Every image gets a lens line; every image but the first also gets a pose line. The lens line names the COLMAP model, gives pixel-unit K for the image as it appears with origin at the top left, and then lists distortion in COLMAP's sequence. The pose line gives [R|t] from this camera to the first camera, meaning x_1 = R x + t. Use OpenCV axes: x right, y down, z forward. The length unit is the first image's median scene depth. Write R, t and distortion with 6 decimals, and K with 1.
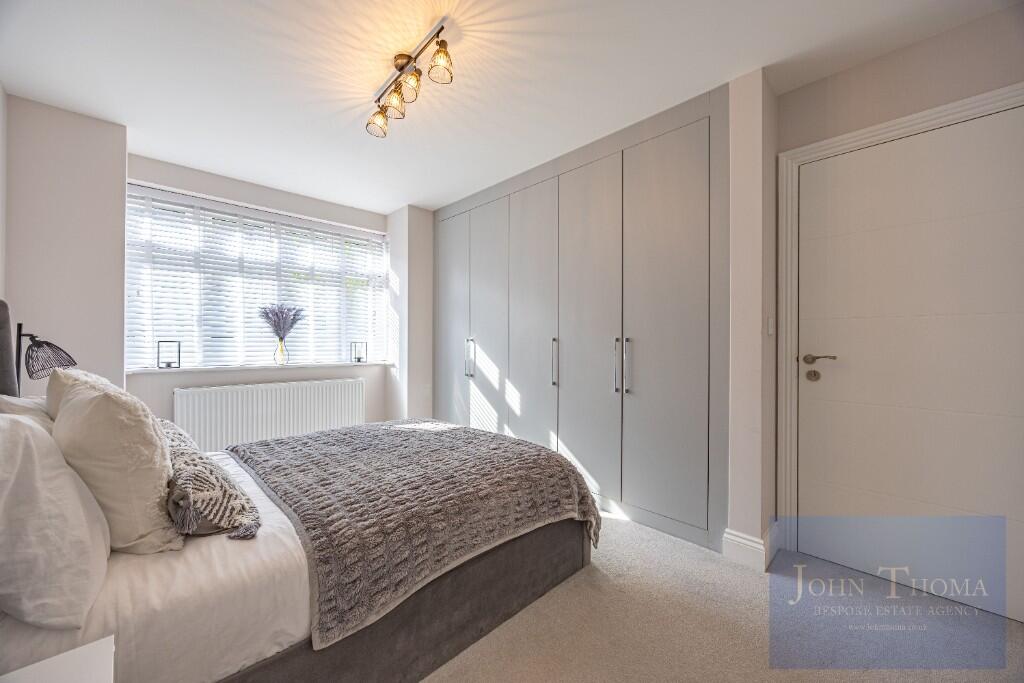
lens RADIAL K [[388.9, 0, 507.3], [0, 388.9, 343.3], [0, 0, 1]] dist [-0.003870, -0.000013]
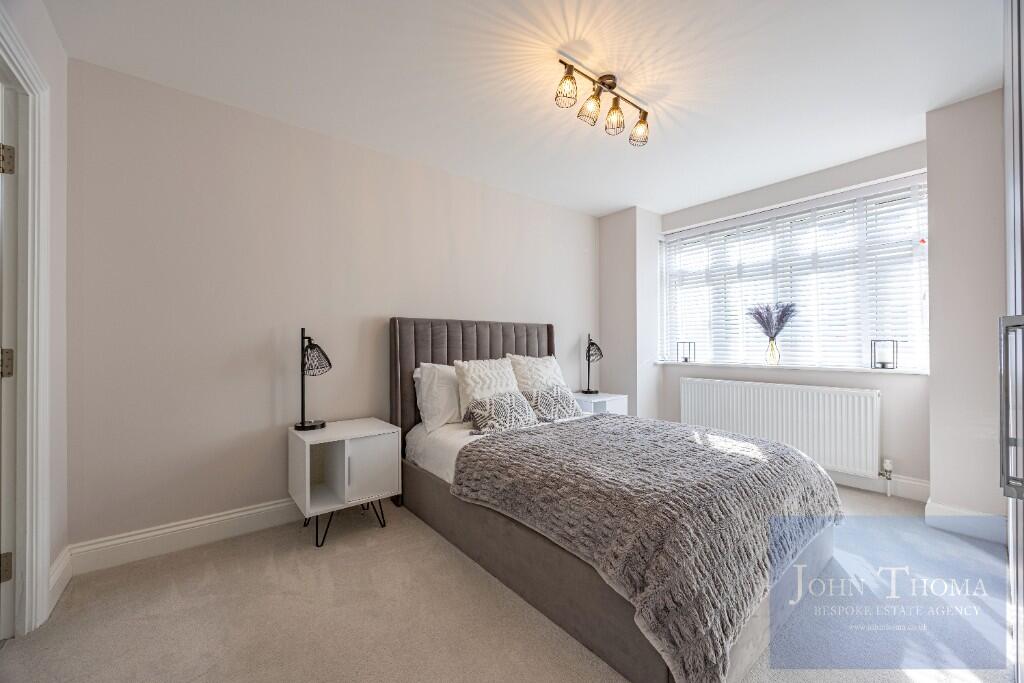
lens RADIAL K [[388.9, 0, 507.3], [0, 388.9, 343.3], [0, 0, 1]] dist [-0.003870, -0.000013]
pose [[-0.100043, -0.003665, -0.994976, 0.440012], [0.006408, 0.999970, -0.004328, 0.001065], [0.994963, -0.006809, -0.100016, 0.439027]]
